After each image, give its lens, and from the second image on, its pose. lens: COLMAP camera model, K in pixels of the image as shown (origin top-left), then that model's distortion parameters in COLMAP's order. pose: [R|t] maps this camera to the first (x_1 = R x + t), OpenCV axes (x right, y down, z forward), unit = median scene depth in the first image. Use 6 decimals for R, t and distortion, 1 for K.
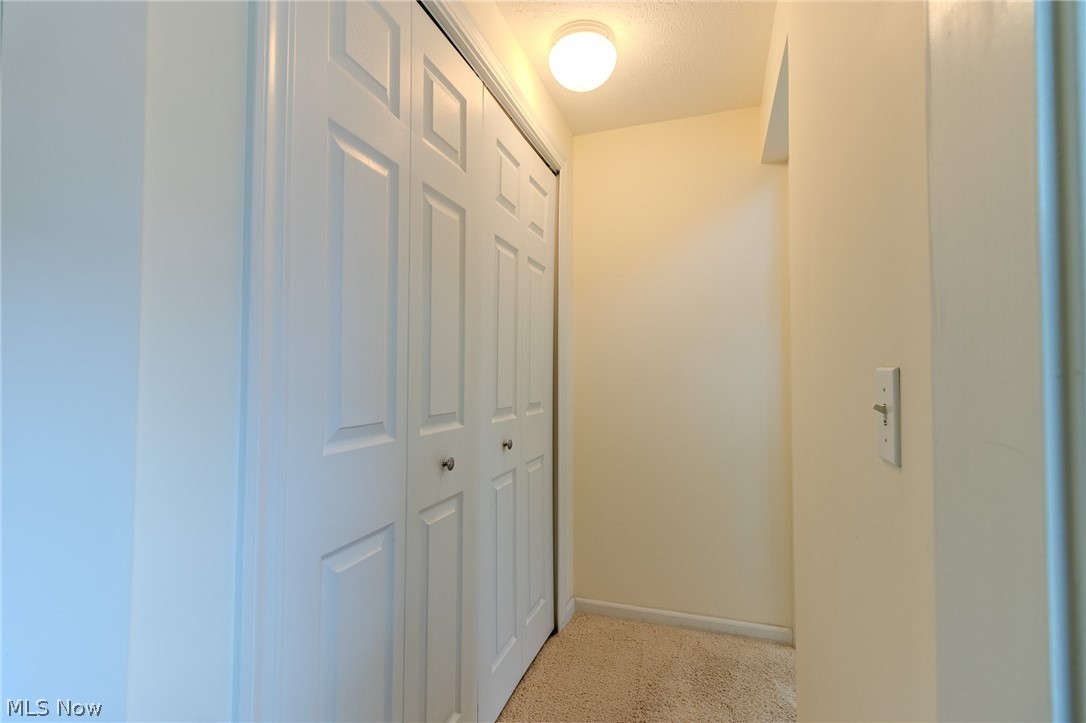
lens RADIAL K [[520.2, 0, 540.7], [0, 520.2, 364.6], [0, 0, 1]] dist [0.000287, 0.001436]
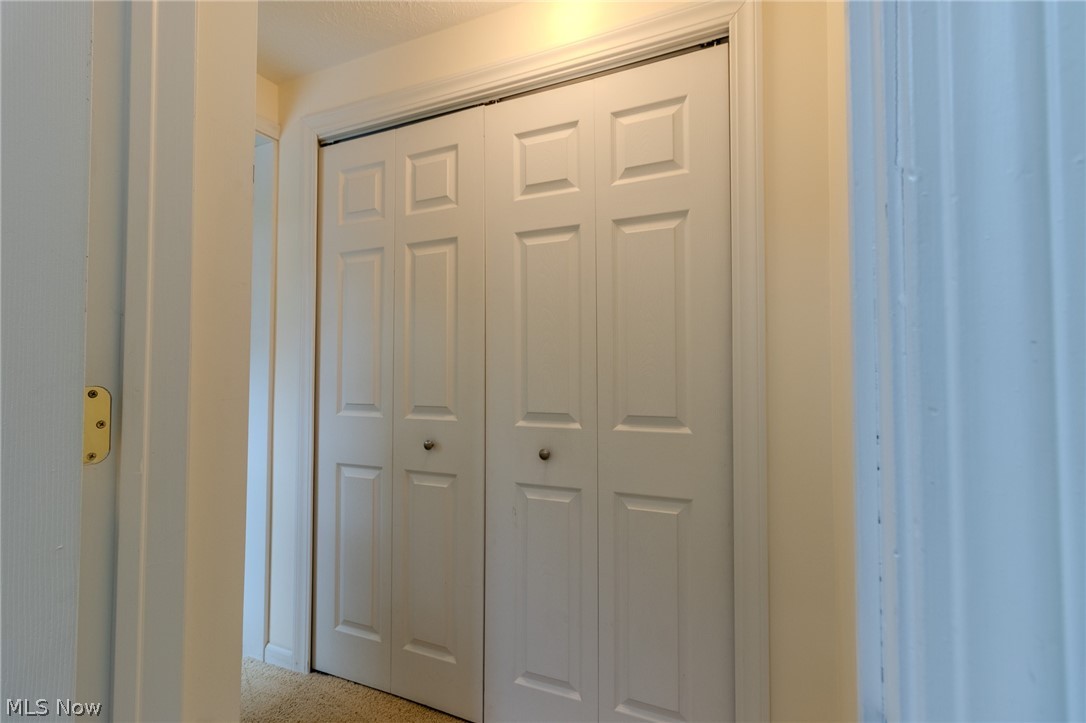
lens RADIAL K [[520.2, 0, 540.7], [0, 520.2, 364.6], [0, 0, 1]] dist [0.000287, 0.001436]
pose [[-0.139705, -0.029352, -0.989758, 0.997353], [0.014676, 0.999389, -0.031709, 0.032790], [0.990084, -0.018955, -0.139189, 1.356615]]
